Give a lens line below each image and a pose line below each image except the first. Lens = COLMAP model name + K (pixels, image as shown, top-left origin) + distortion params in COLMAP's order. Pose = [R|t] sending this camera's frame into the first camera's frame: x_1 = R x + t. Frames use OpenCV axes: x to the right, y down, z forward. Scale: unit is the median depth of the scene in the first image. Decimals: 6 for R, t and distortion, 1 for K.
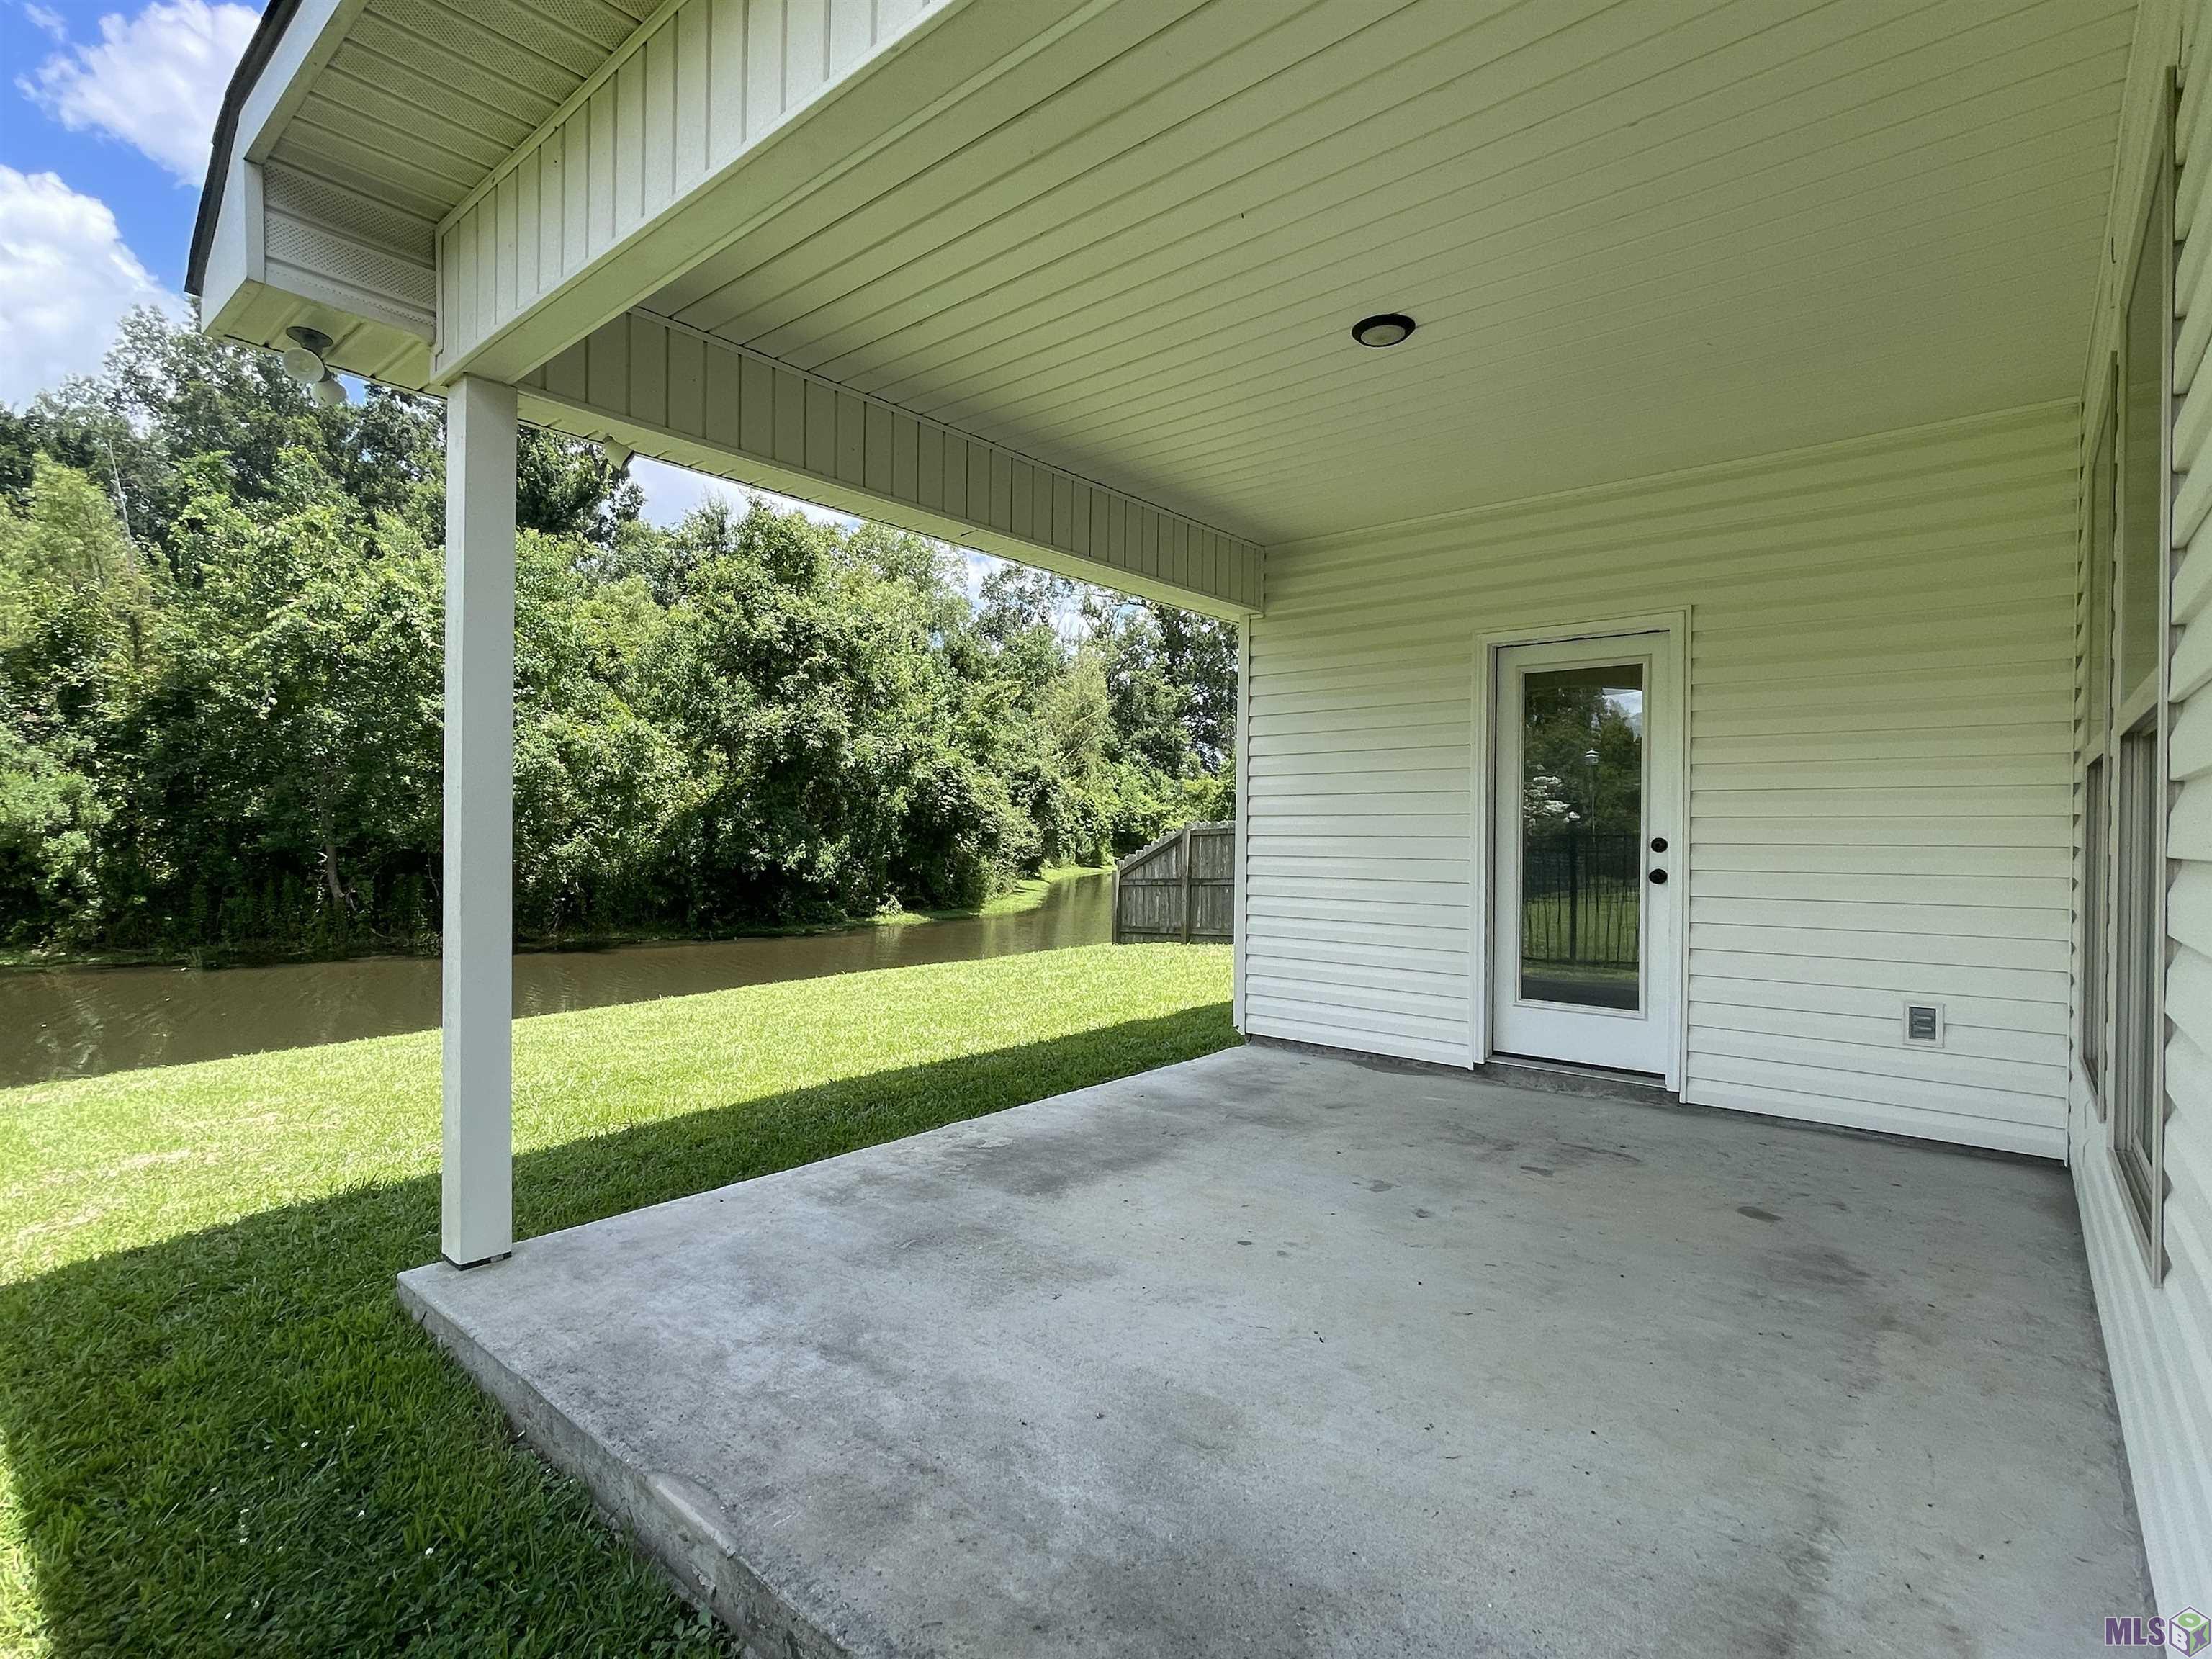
lens RADIAL K [[1070.5, 0, 1096.9], [0, 1070.5, 836.7], [0, 0, 1]] dist [0.005087, -0.000753]
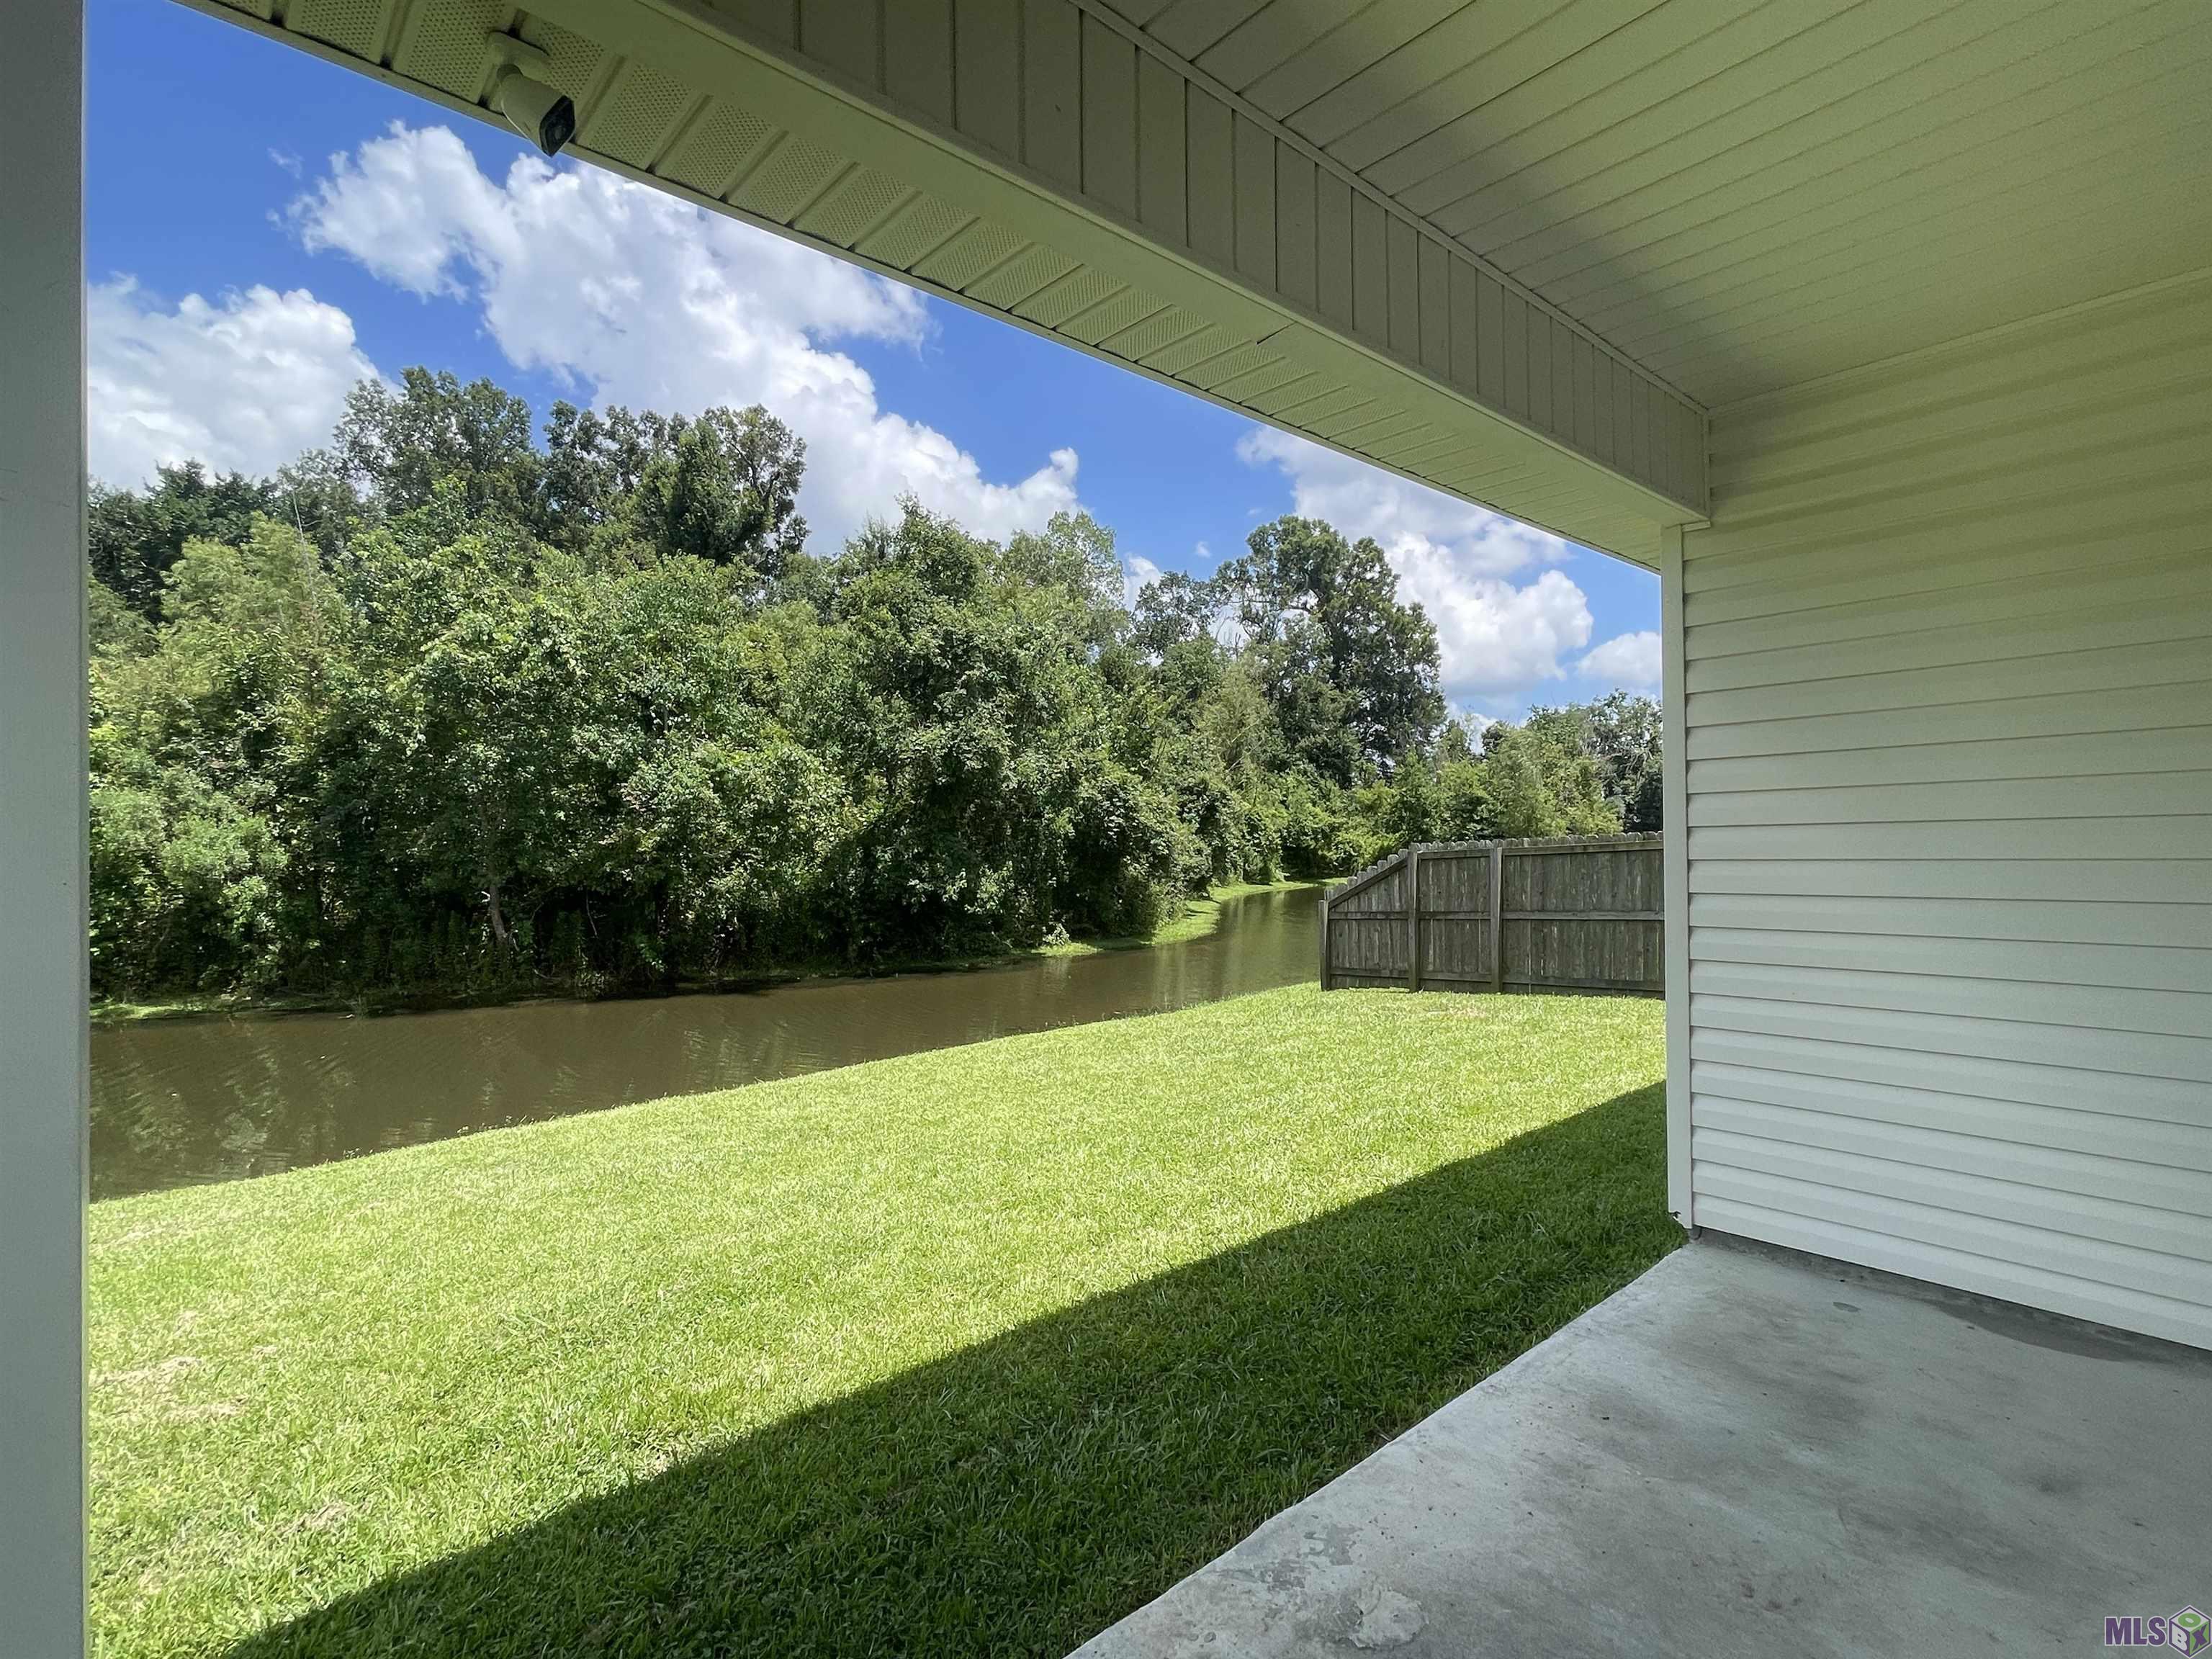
lens RADIAL K [[1070.5, 0, 1096.9], [0, 1070.5, 836.7], [0, 0, 1]] dist [0.005087, -0.000753]
pose [[0.989297, -0.022641, -0.144151, -0.026743], [0.020797, 0.999682, -0.014286, -0.008456], [0.144428, 0.011135, 0.989453, 0.097794]]
